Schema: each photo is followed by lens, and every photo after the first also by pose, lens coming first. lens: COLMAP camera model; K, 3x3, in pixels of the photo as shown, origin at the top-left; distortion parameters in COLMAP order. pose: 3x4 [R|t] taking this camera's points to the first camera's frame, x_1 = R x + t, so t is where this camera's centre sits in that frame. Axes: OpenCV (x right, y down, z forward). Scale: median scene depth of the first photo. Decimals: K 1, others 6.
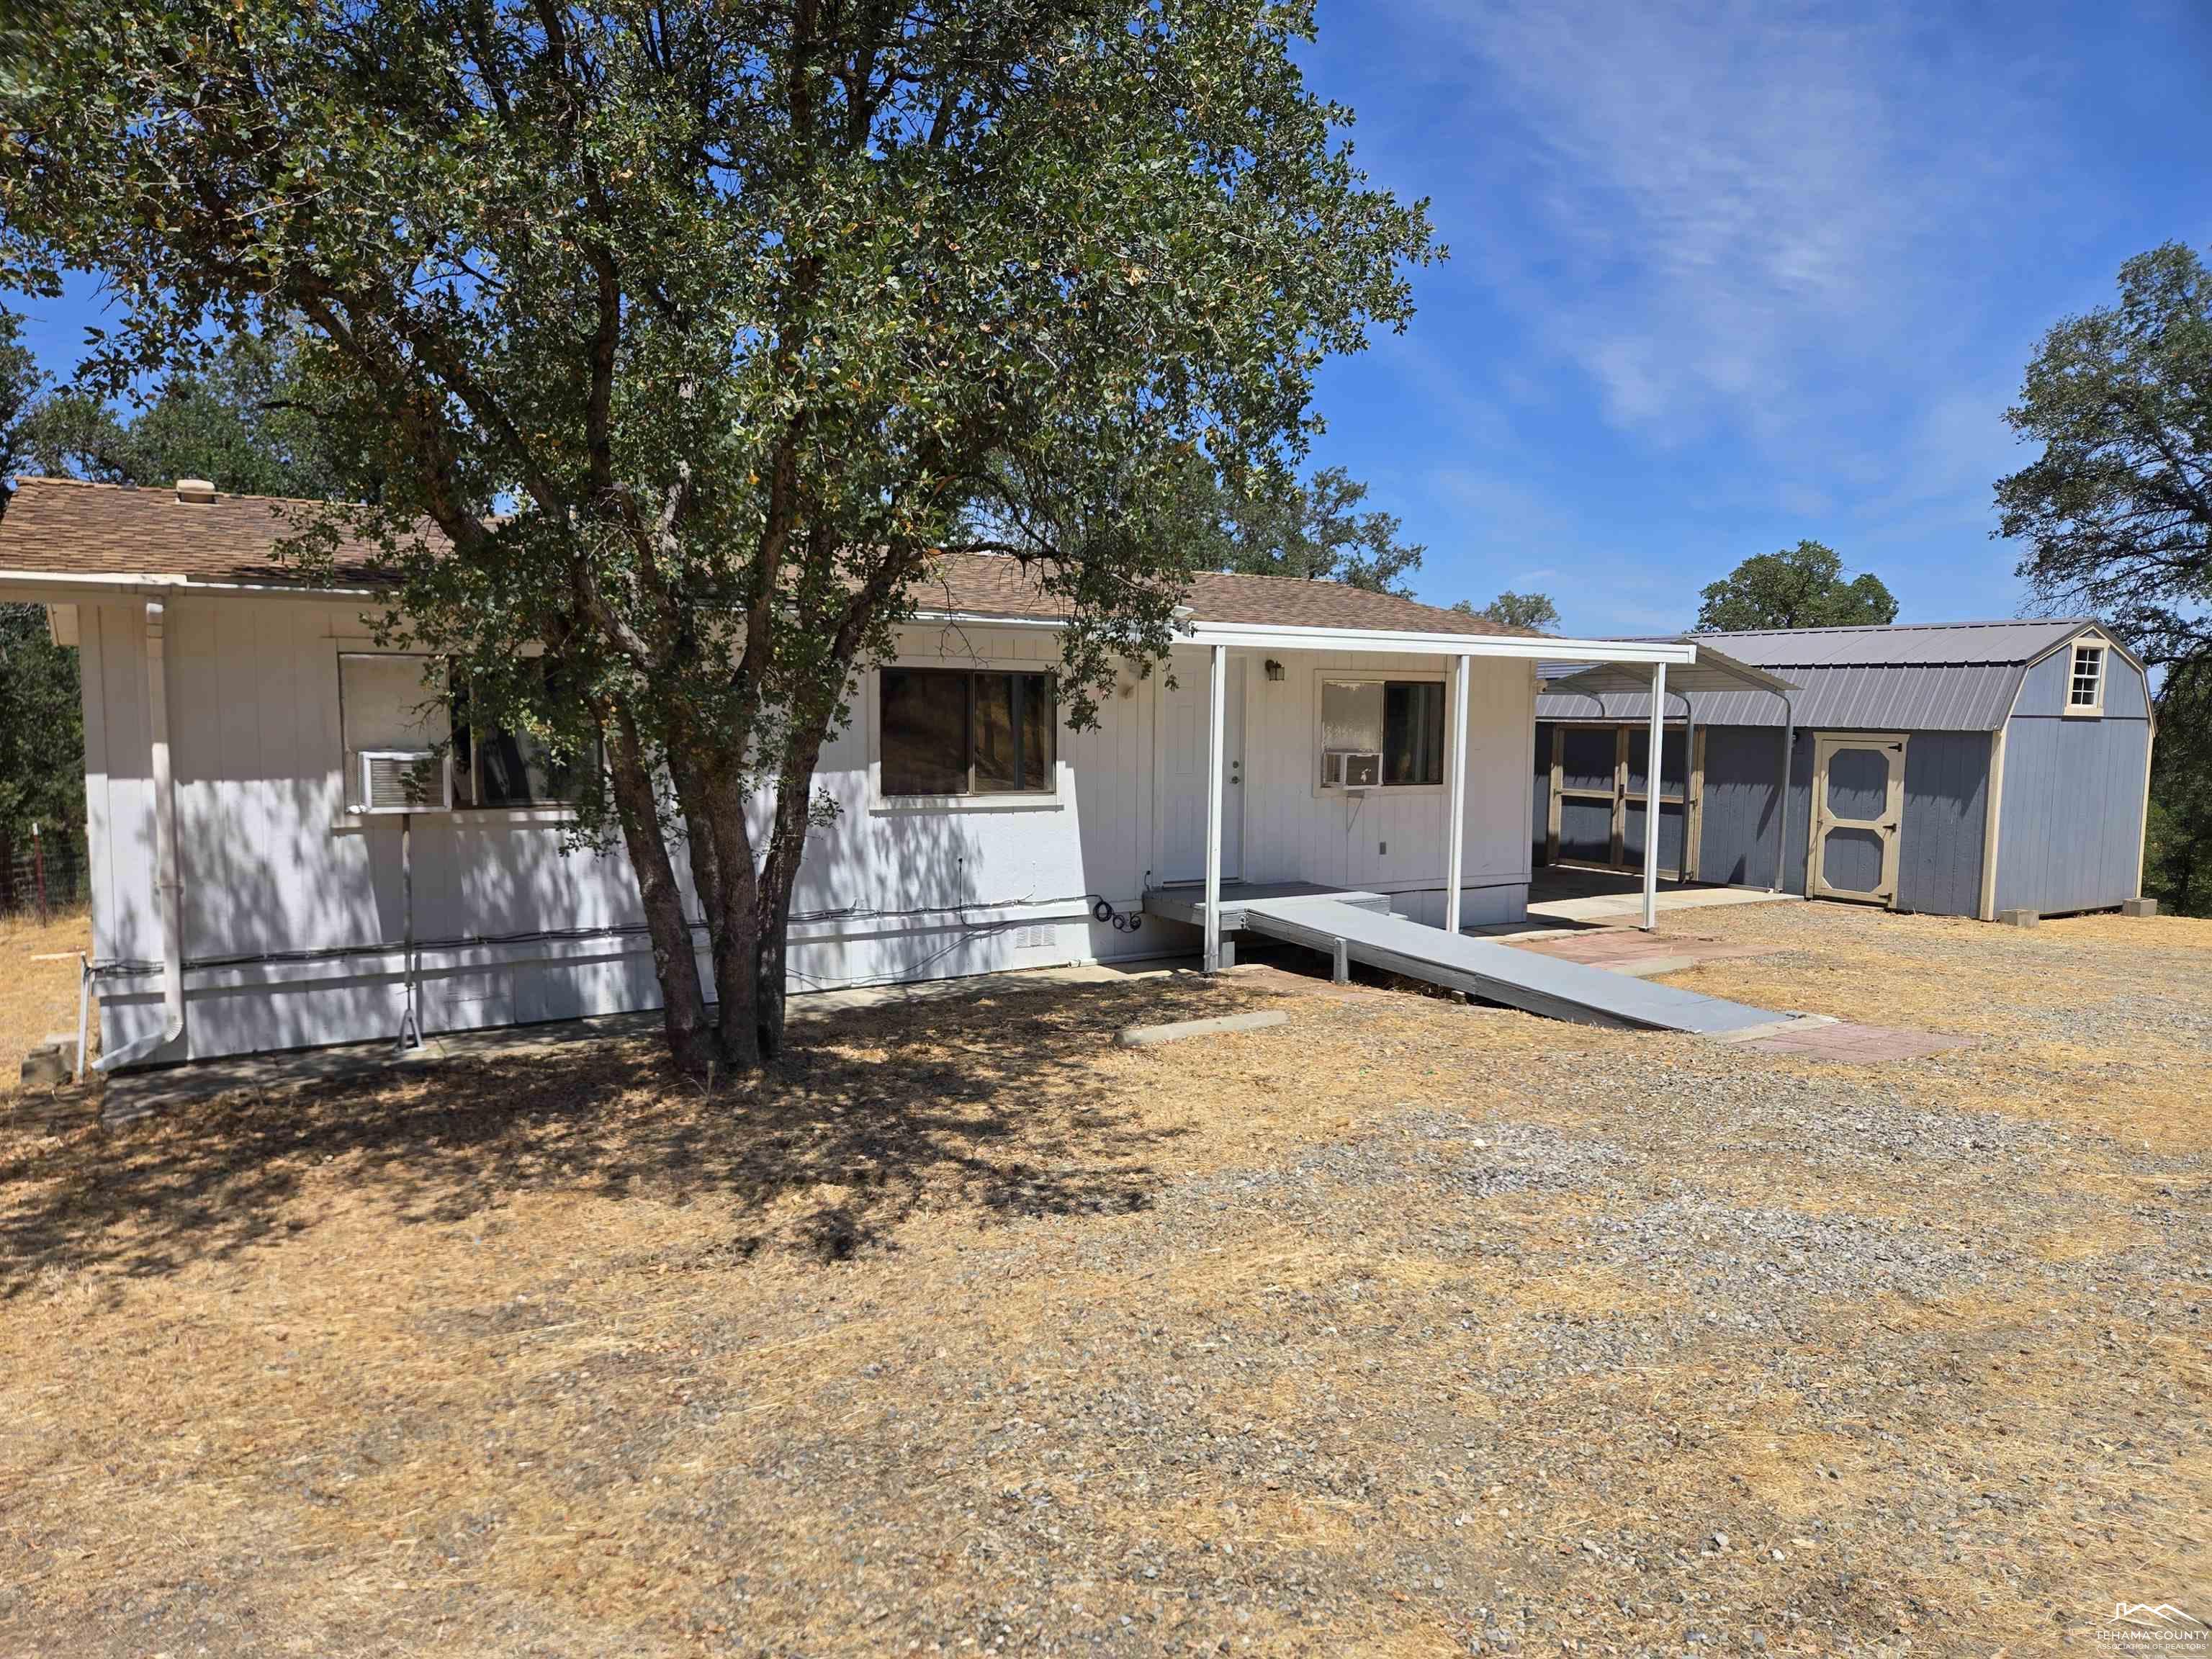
lens RADIAL K [[1543.6, 0, 1105.1], [0, 1543.6, 833.2], [0, 0, 1]] dist [-0.000269, 0.000619]
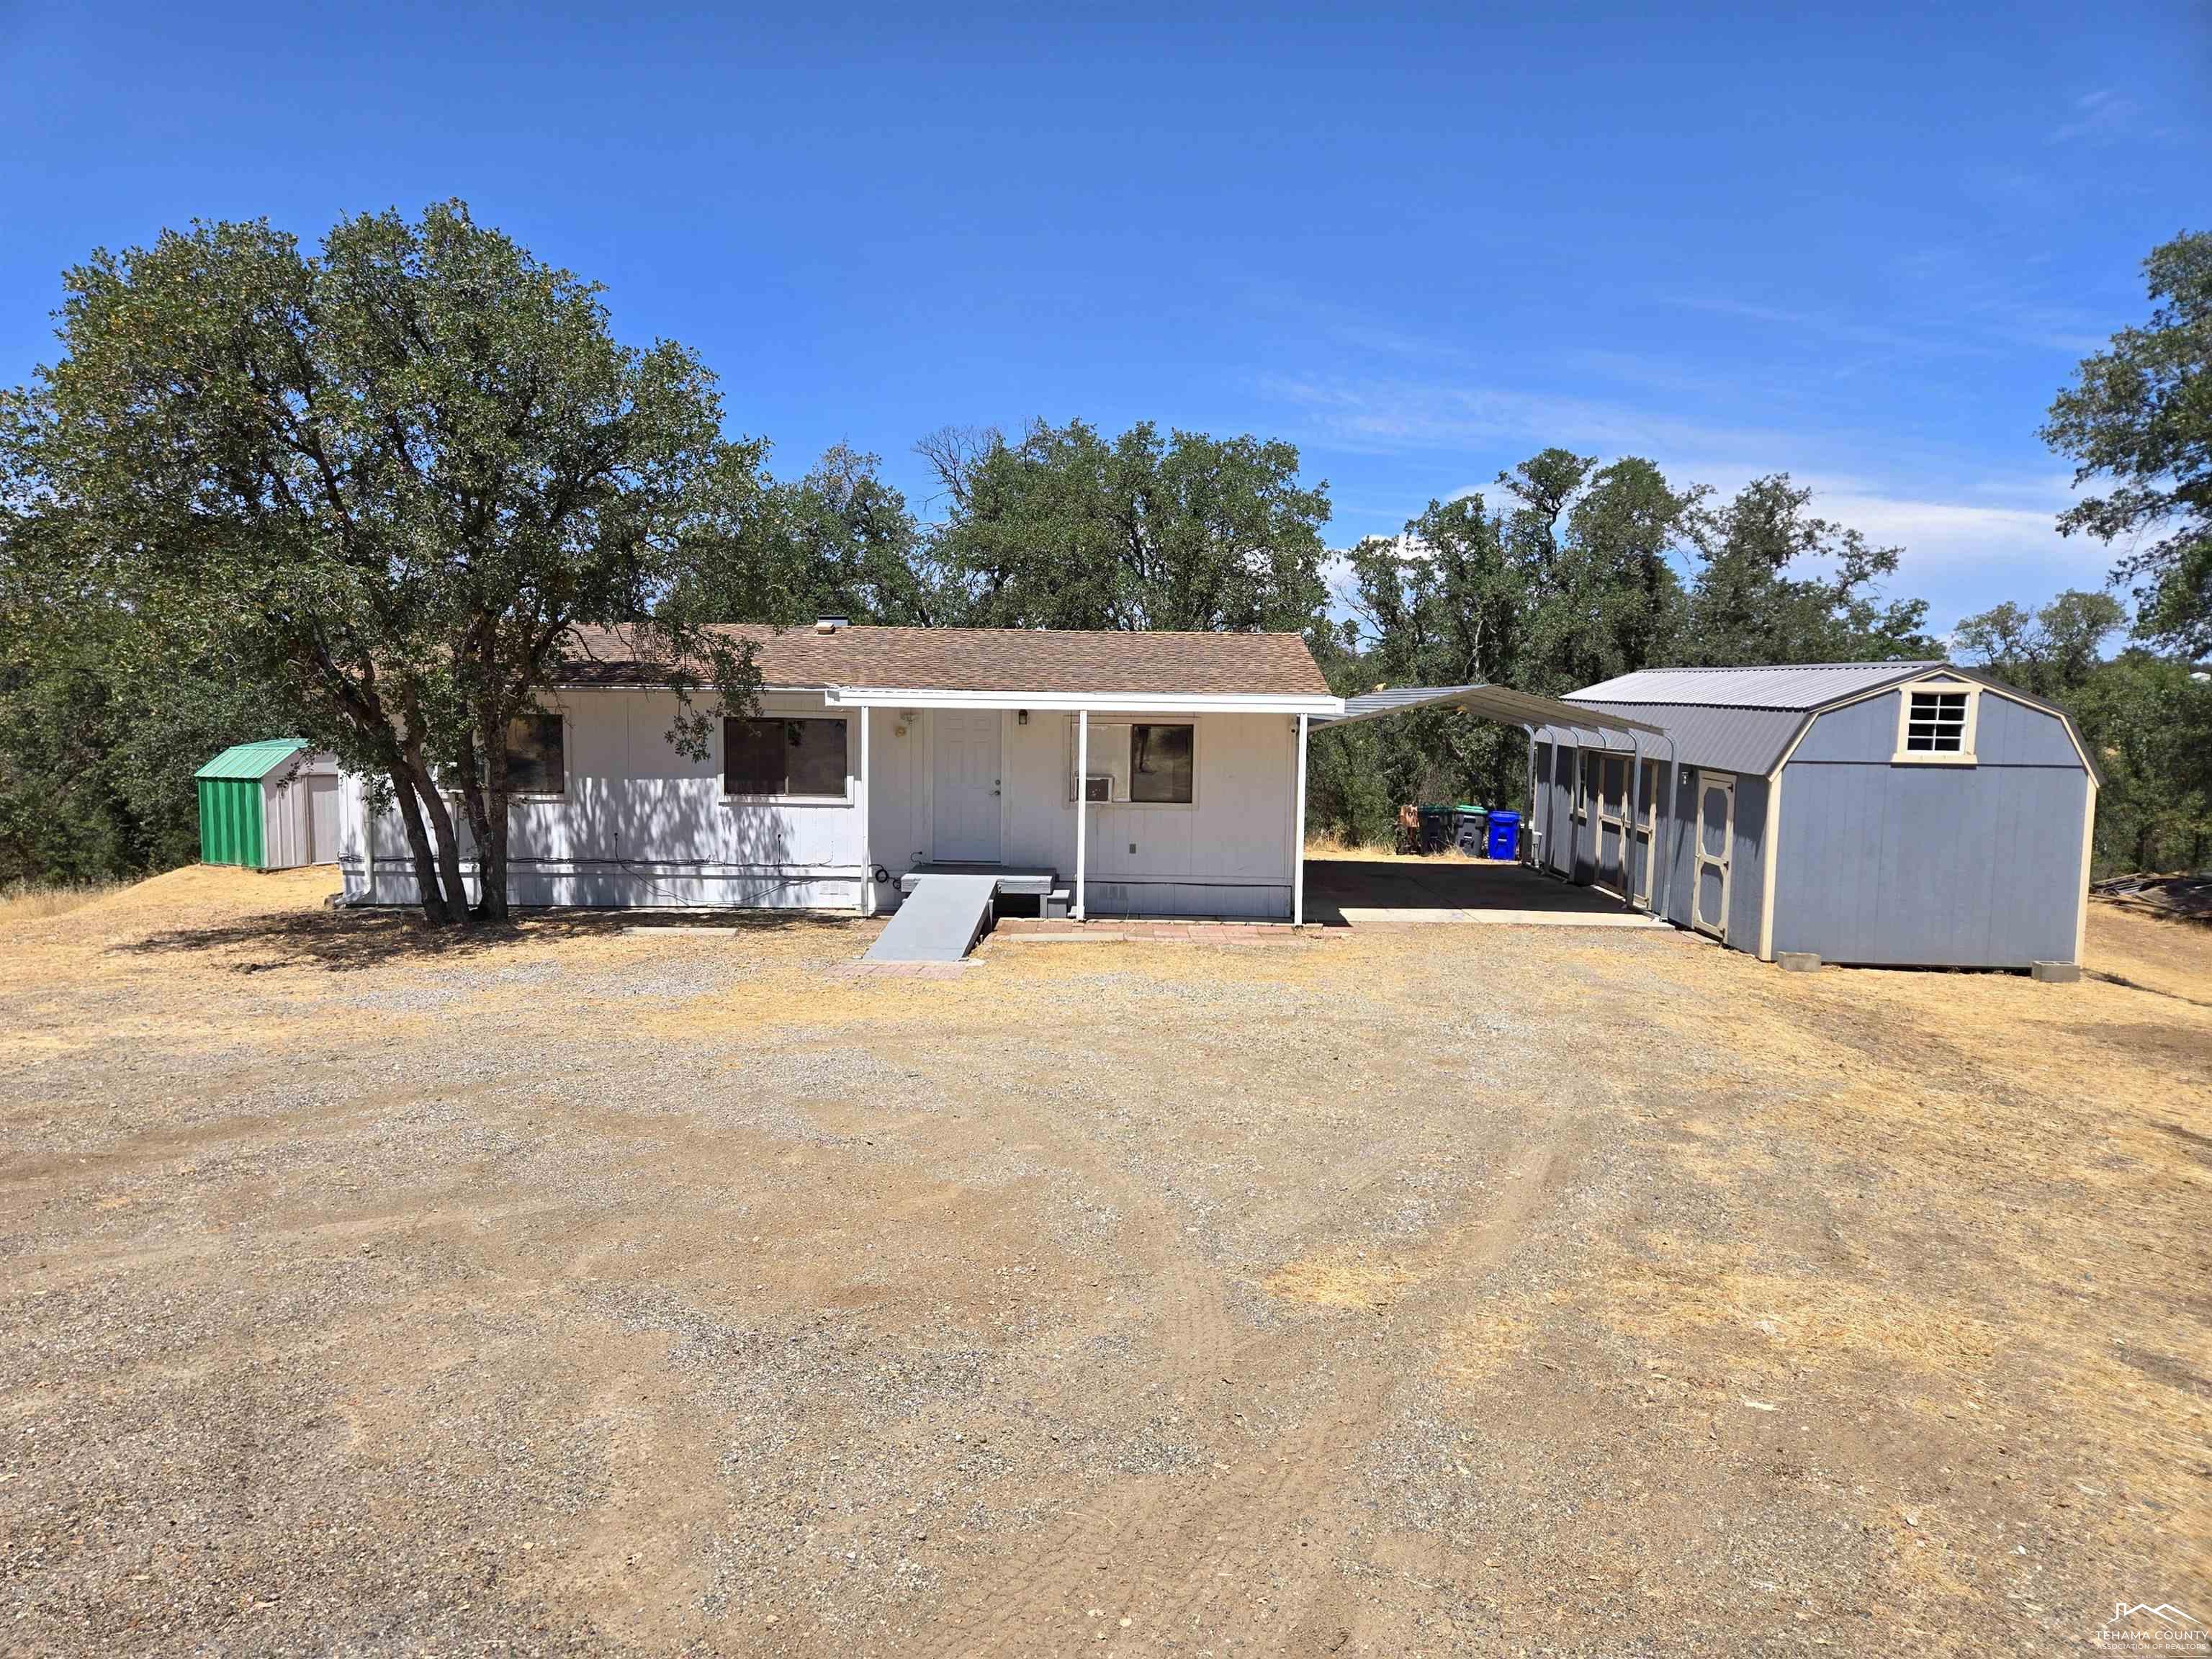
lens RADIAL K [[1543.6, 0, 1109.9], [0, 1543.6, 827.9], [0, 0, 1]] dist [-0.000269, 0.000619]
pose [[0.817502, 0.056143, -0.573183, 1.118996], [-0.051510, 0.998376, 0.024323, -0.047283], [0.573618, 0.009641, 0.819066, -0.121440]]
